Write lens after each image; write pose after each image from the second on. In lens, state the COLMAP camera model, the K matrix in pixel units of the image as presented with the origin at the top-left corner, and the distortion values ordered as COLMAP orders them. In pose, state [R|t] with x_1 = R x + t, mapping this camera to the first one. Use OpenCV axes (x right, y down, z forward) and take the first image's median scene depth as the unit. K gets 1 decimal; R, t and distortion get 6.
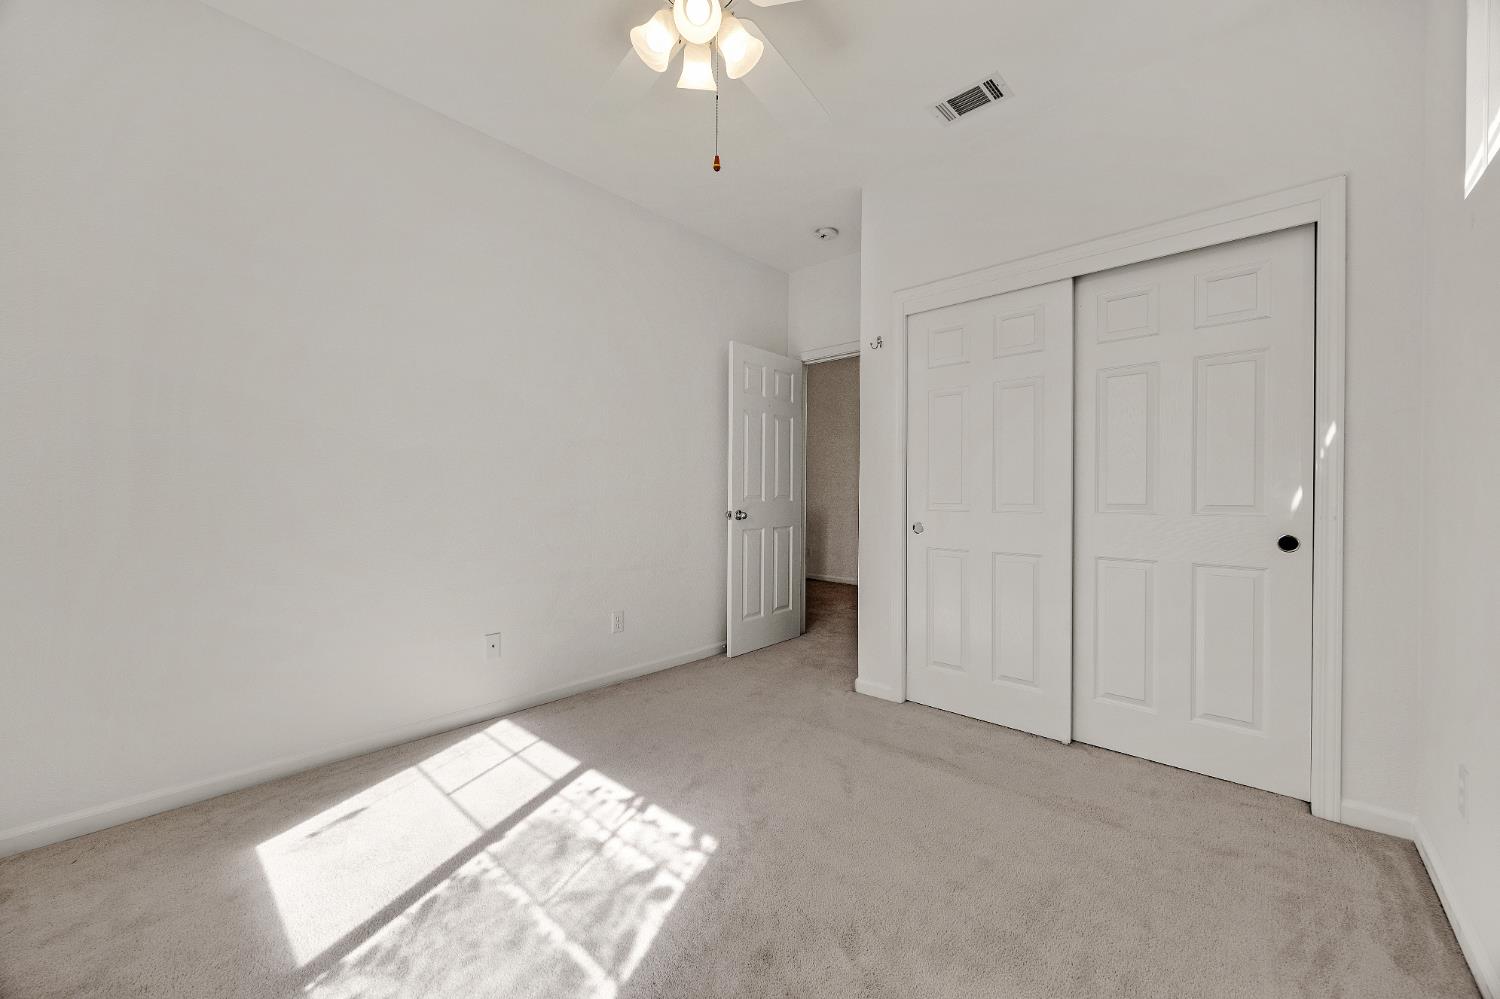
lens RADIAL K [[575.0, 0, 754.1], [0, 575.0, 498.5], [0, 0, 1]] dist [-0.001413, -0.000011]
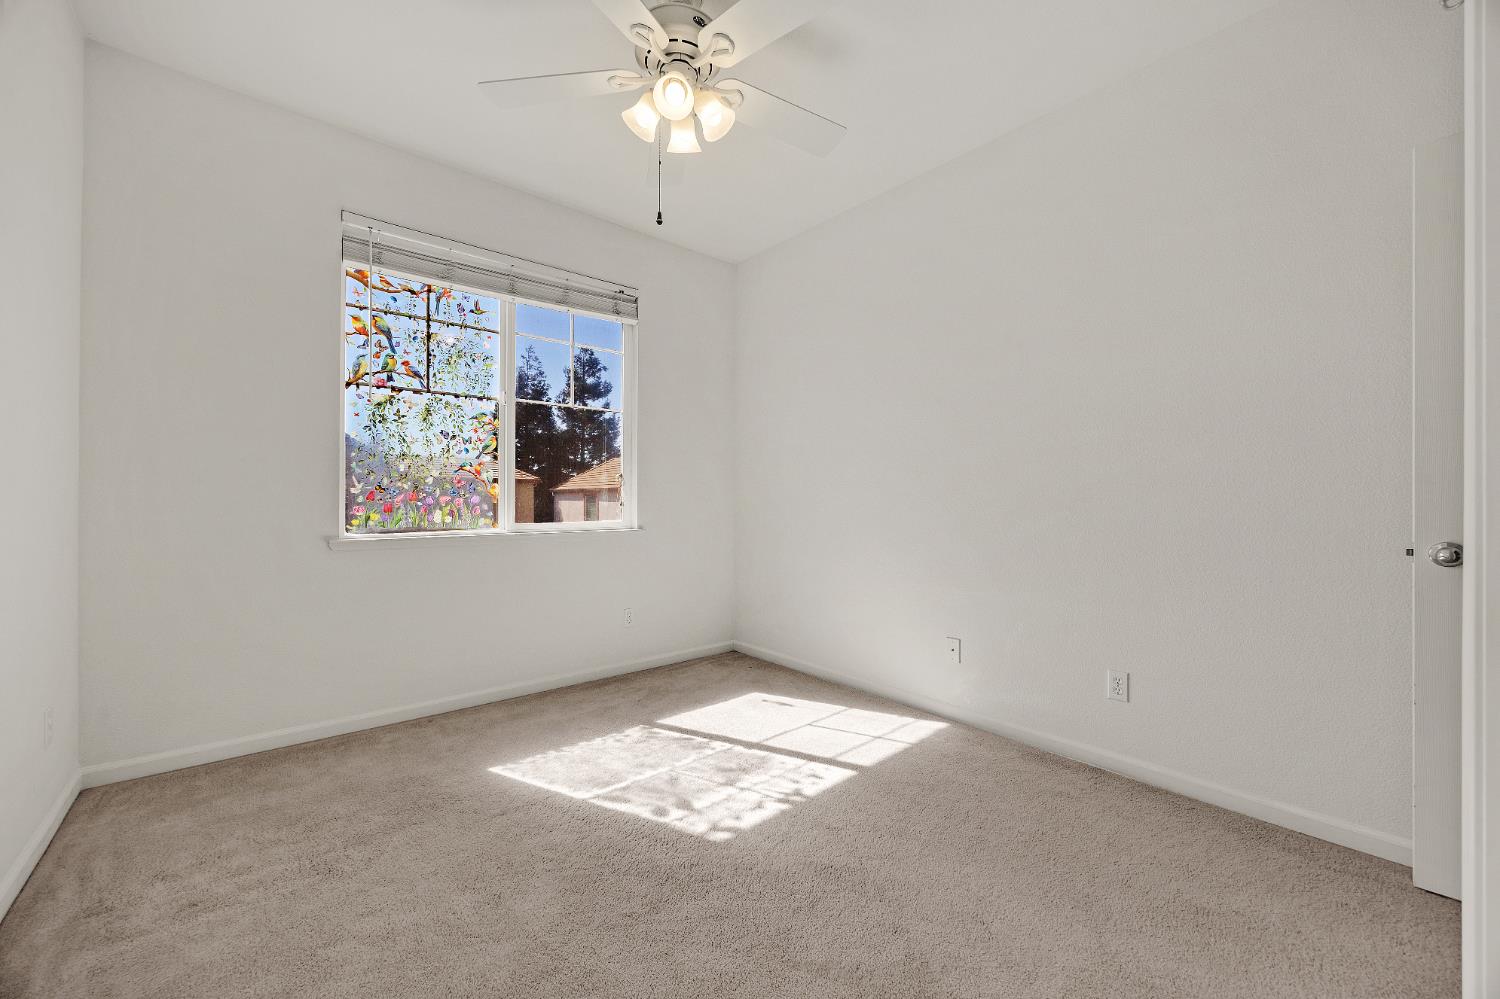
lens RADIAL K [[575.0, 0, 754.1], [0, 575.0, 498.5], [0, 0, 1]] dist [-0.001413, -0.000011]
pose [[-0.122849, -0.002718, -0.992422, 0.982353], [-0.012779, 0.999918, -0.001157, -0.019897], [0.992343, 0.012540, -0.122874, 1.209896]]
